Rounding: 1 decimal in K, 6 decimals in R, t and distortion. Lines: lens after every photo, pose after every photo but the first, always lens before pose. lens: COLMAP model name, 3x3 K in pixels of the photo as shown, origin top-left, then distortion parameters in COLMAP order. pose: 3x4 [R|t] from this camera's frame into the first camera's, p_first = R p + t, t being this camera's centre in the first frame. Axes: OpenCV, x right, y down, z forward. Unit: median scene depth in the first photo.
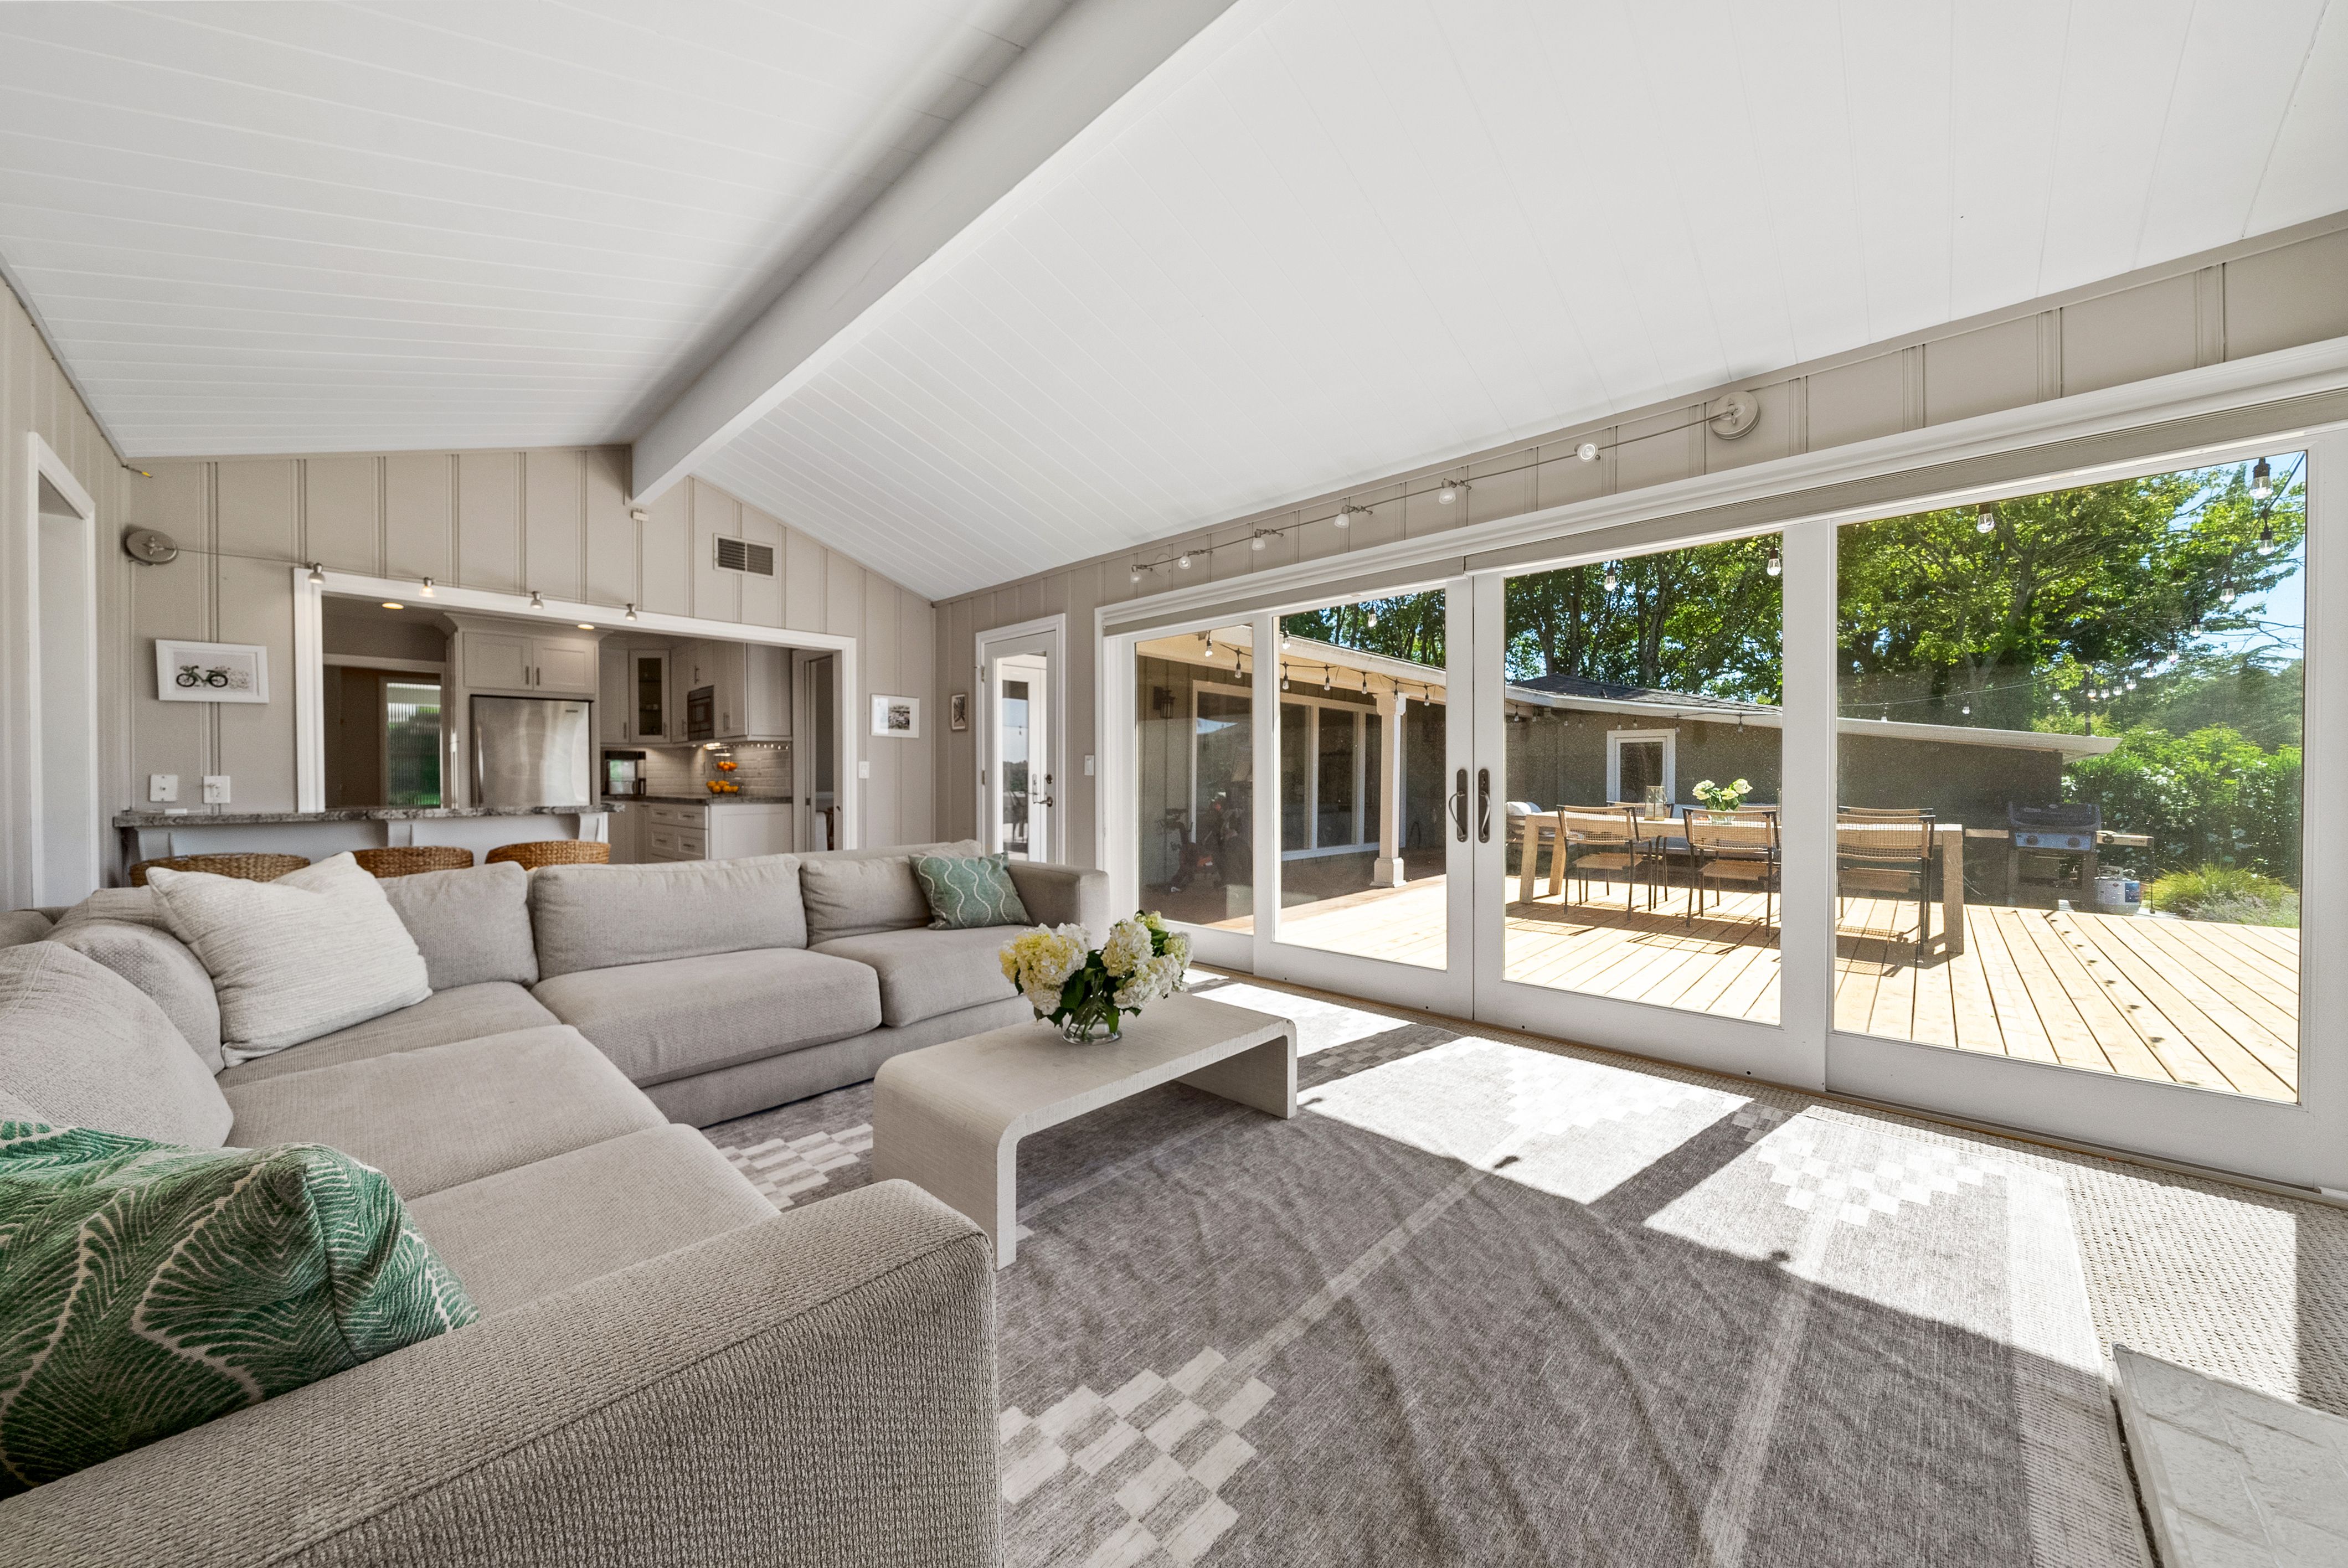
lens RADIAL K [[809.1, 0, 1166.0], [0, 809.1, 784.2], [0, 0, 1]] dist [-0.000155, 0.000095]
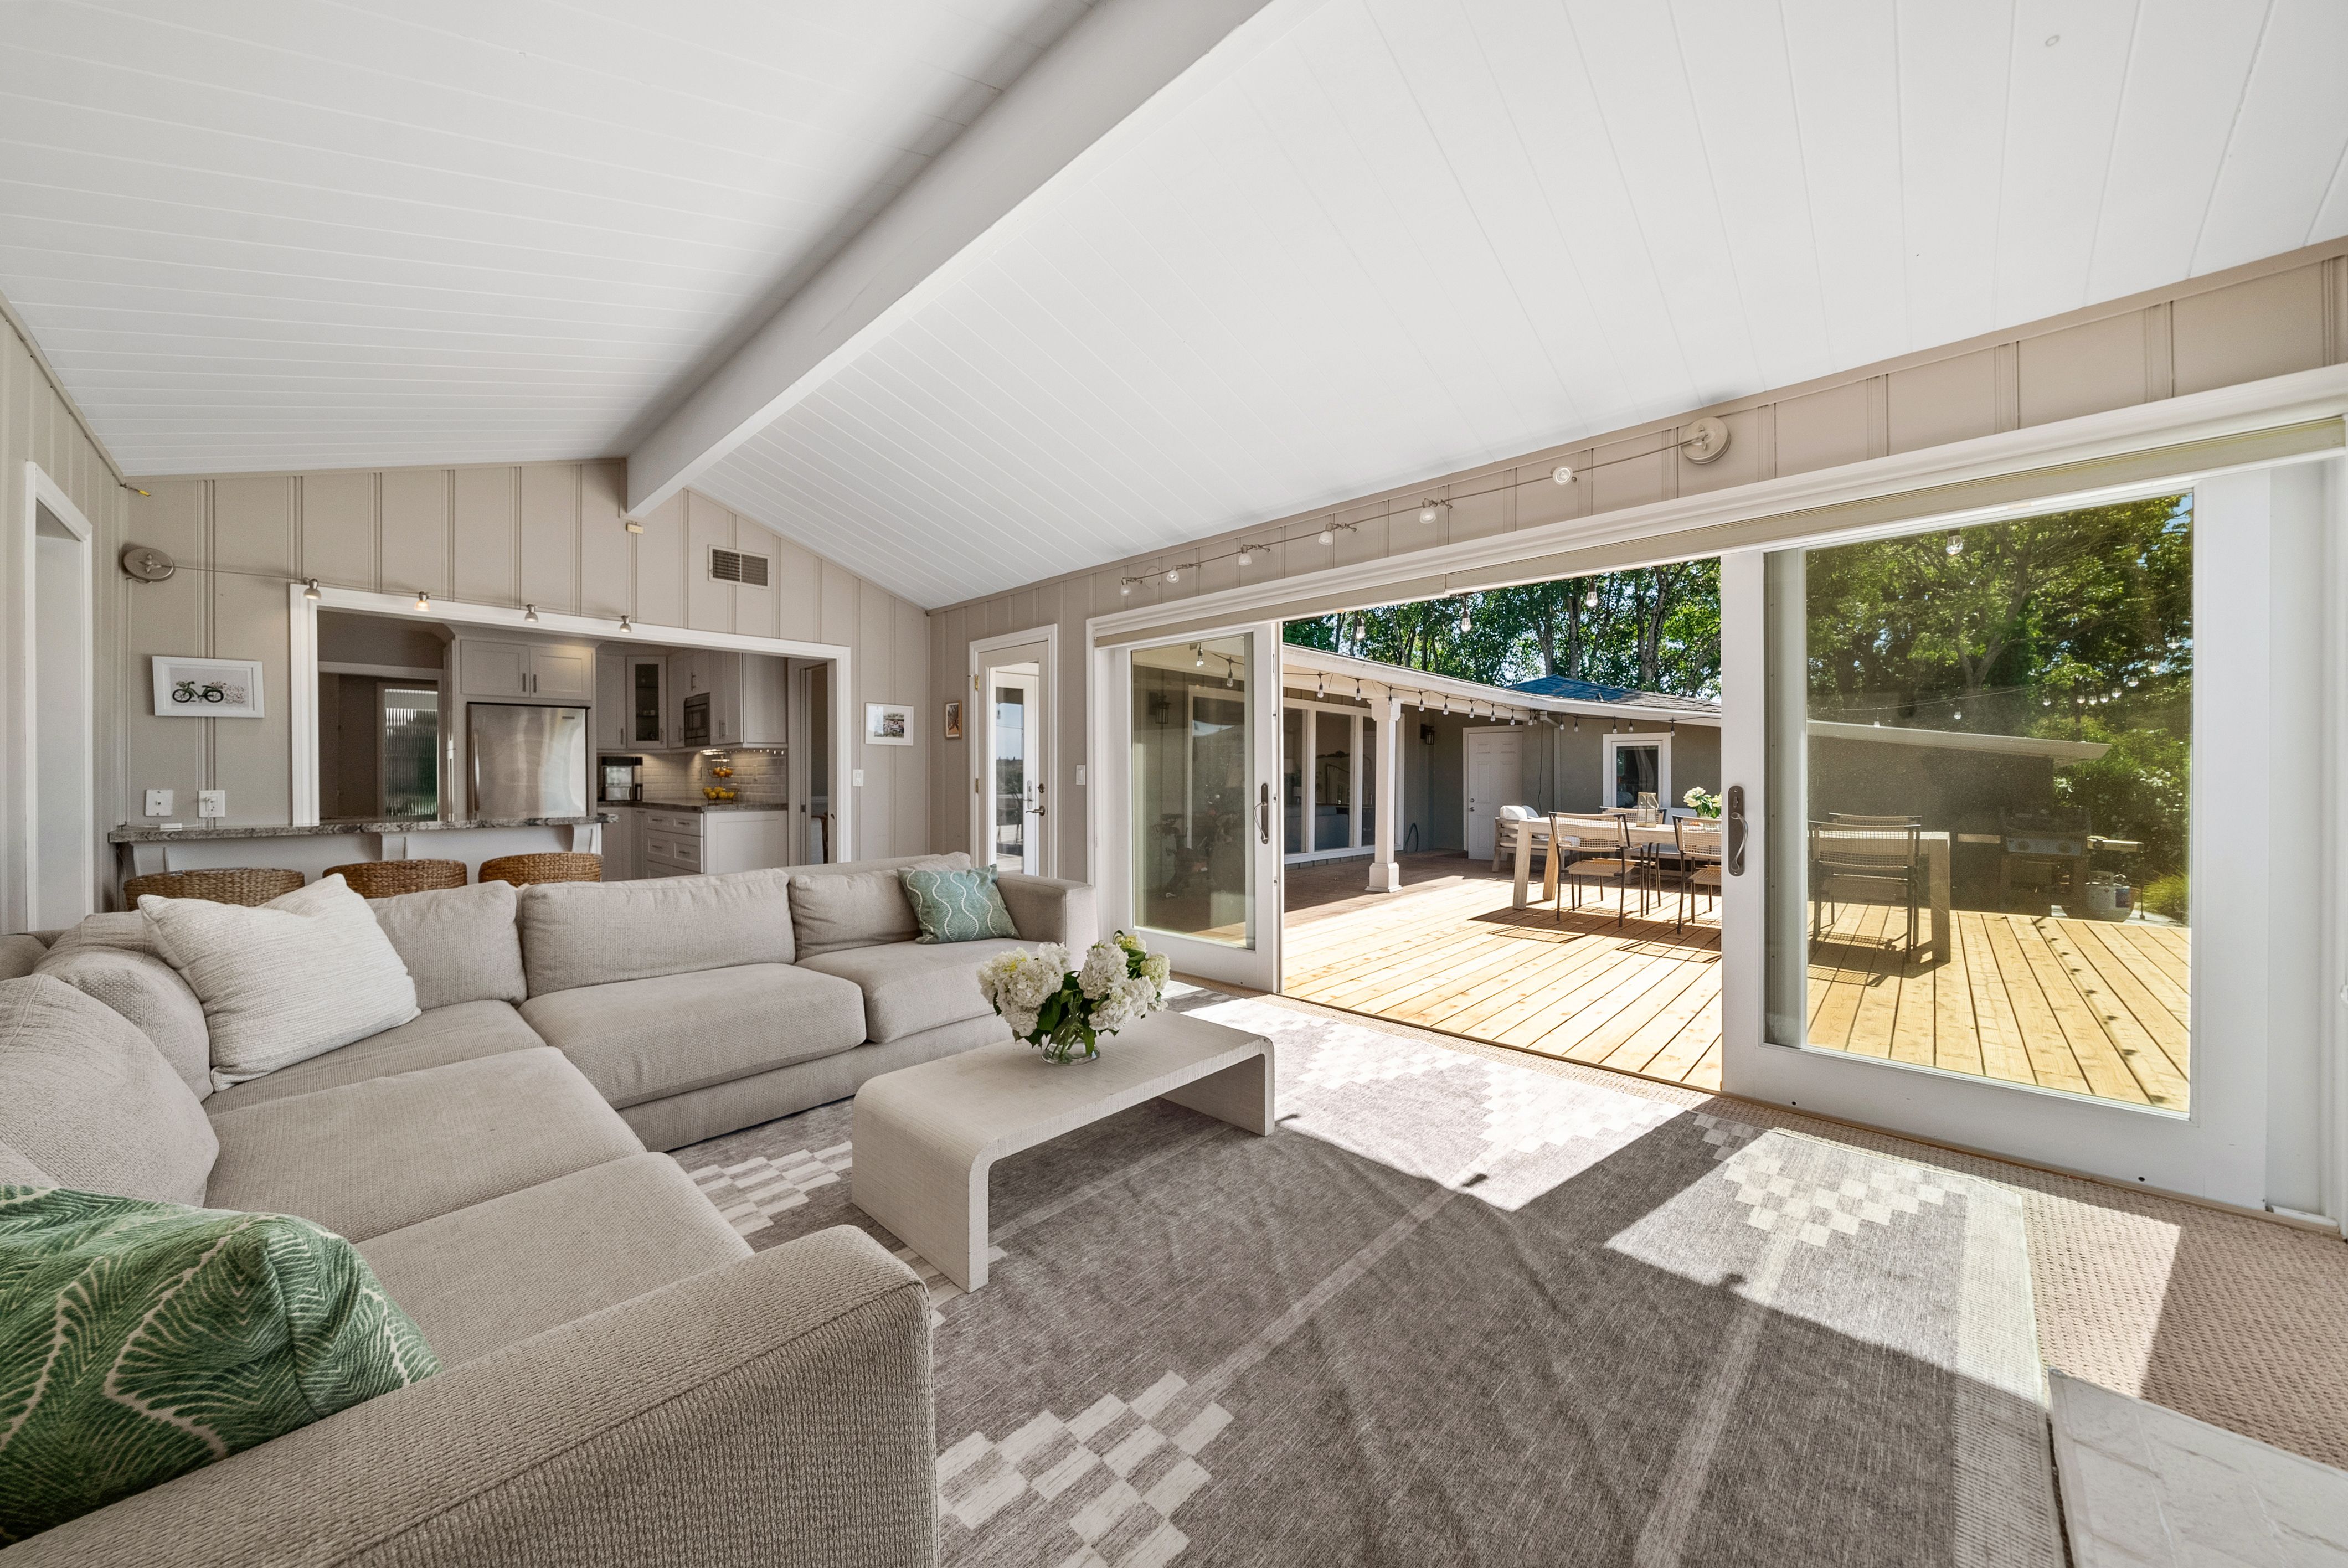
lens RADIAL K [[811.4, 0, 1169.3], [0, 811.4, 776.6], [0, 0, 1]] dist [-0.000105, 0.000141]
pose [[0.999999, -0.000819, 0.000595, 0.033047], [0.000823, 0.999976, -0.006808, -0.032374], [-0.000589, 0.006809, 0.999977, -0.020793]]
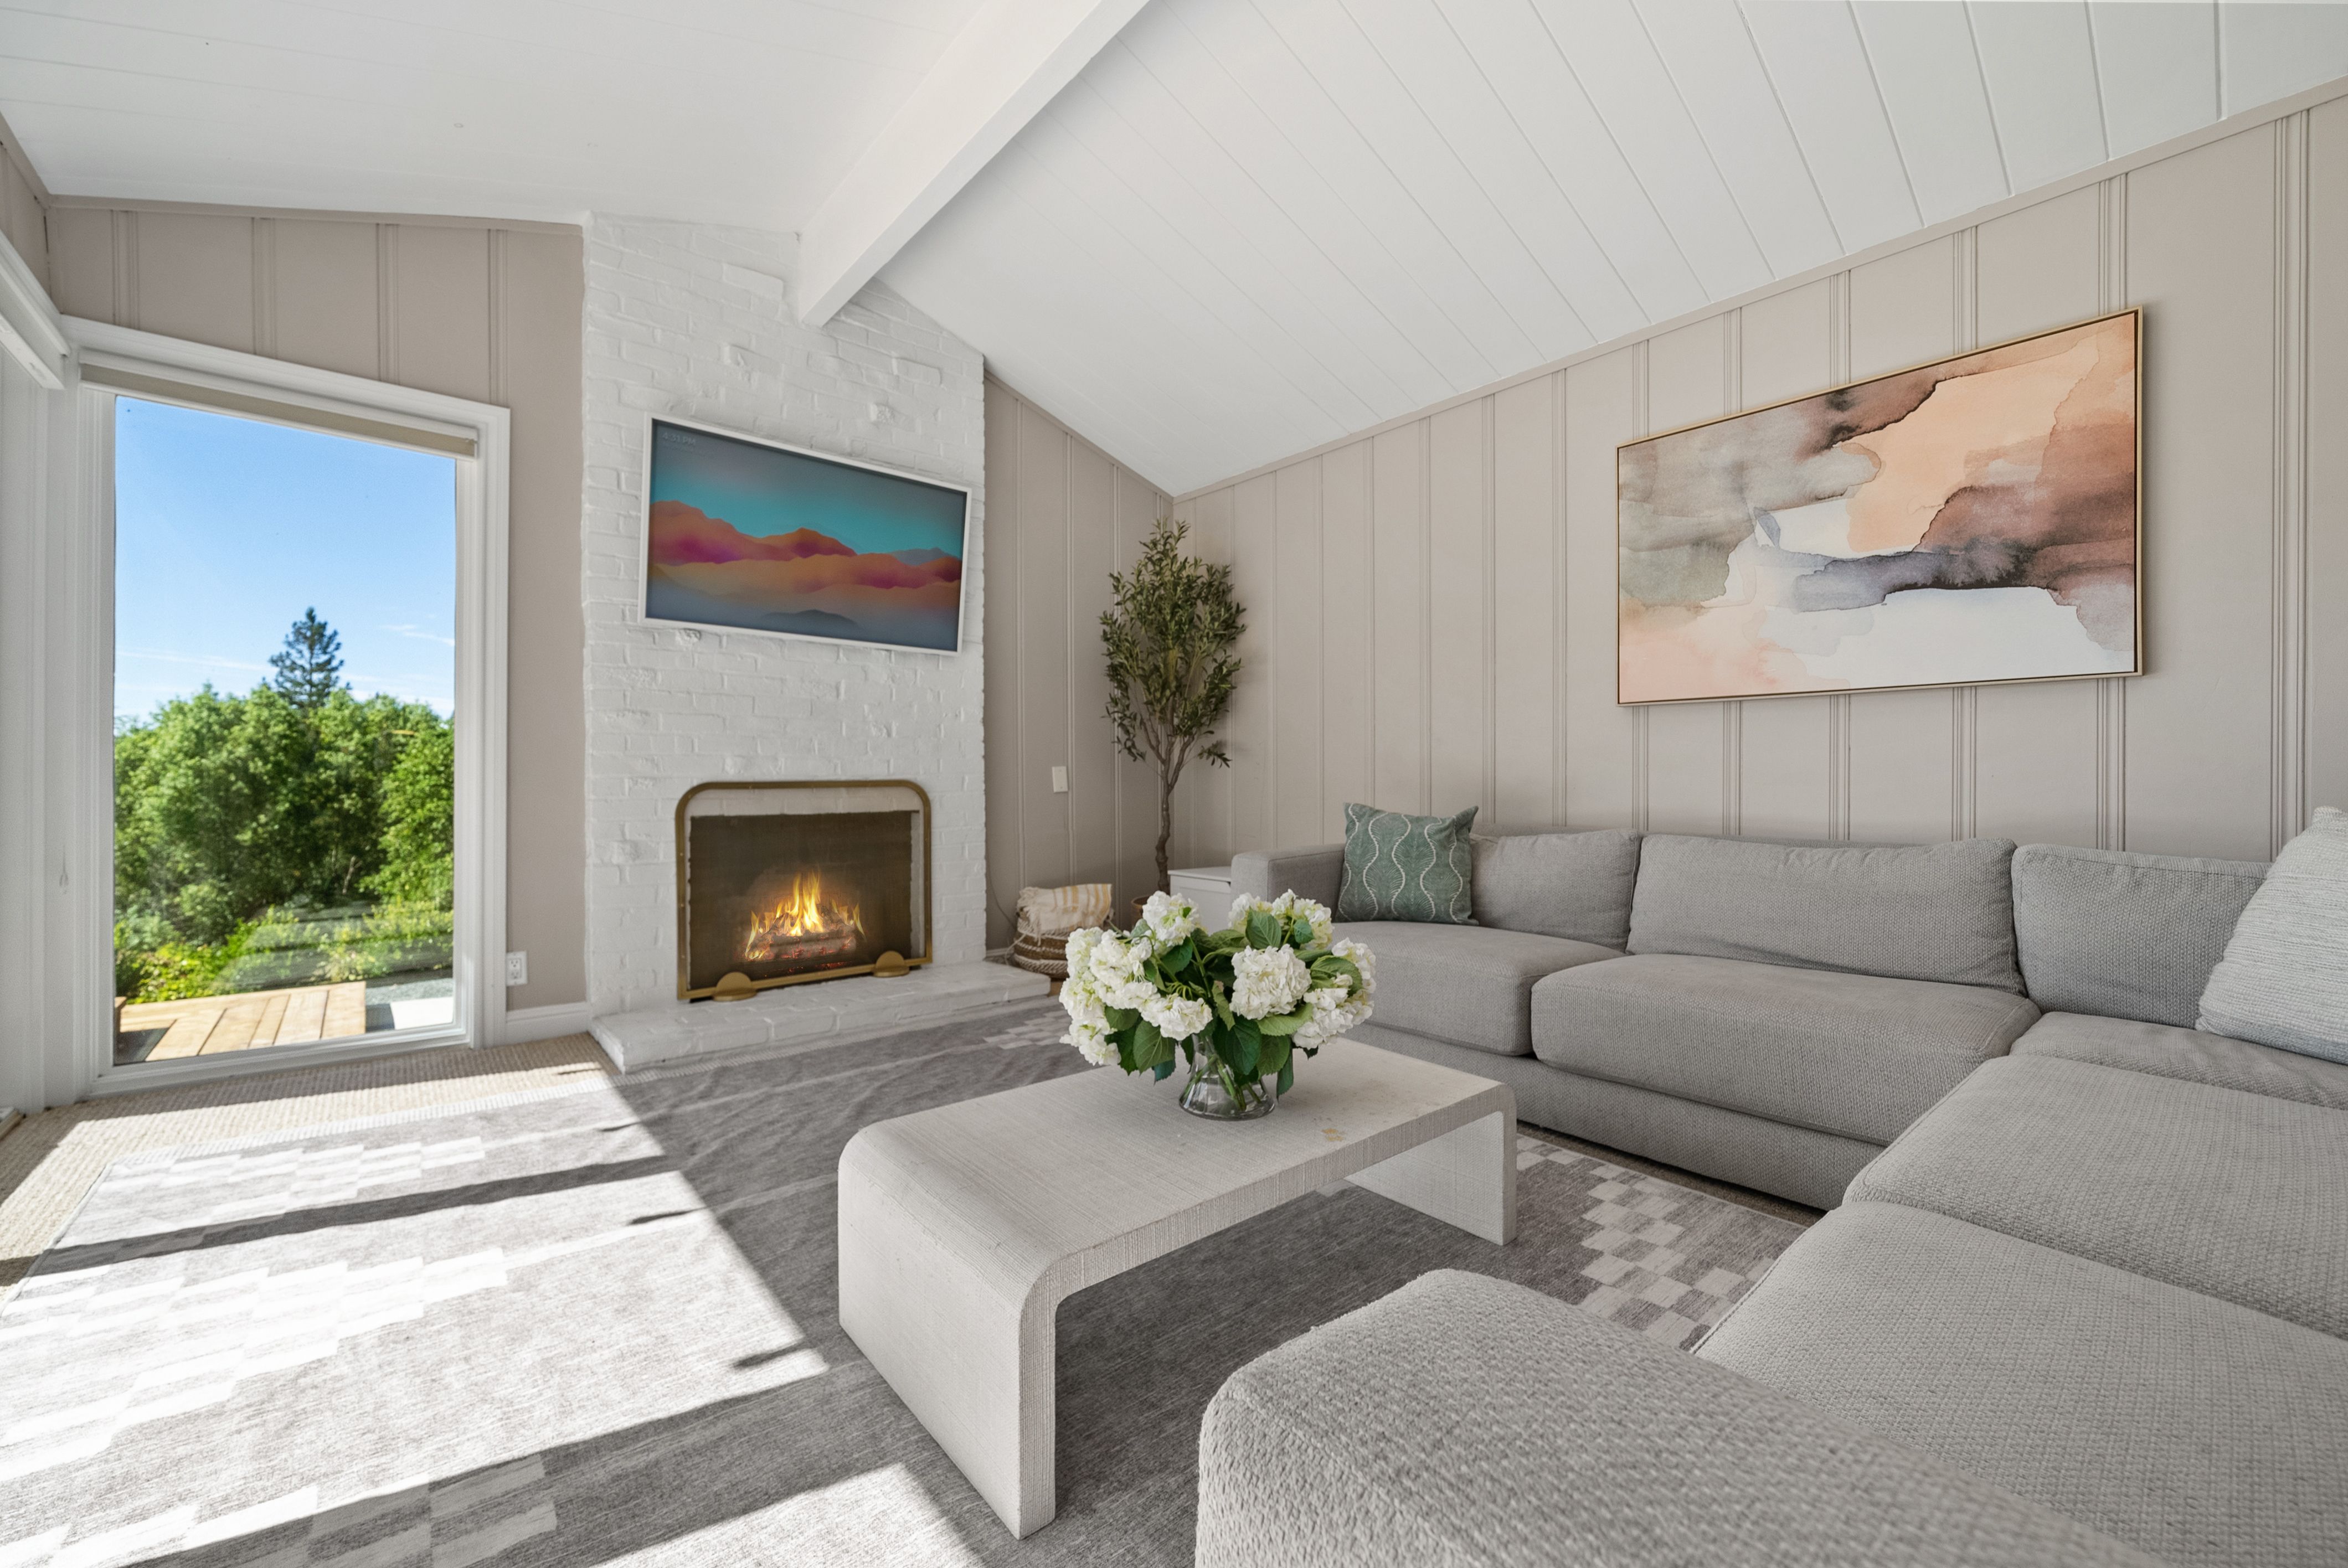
lens RADIAL K [[929.1, 0, 1157.1], [0, 929.1, 780.1], [0, 0, 1]] dist [-0.000729, 0.000137]
pose [[-0.993340, -0.003457, 0.115171, -0.121596], [-0.002165, 0.999933, 0.011335, 0.057344], [-0.115202, 0.011010, -0.993281, 1.739459]]
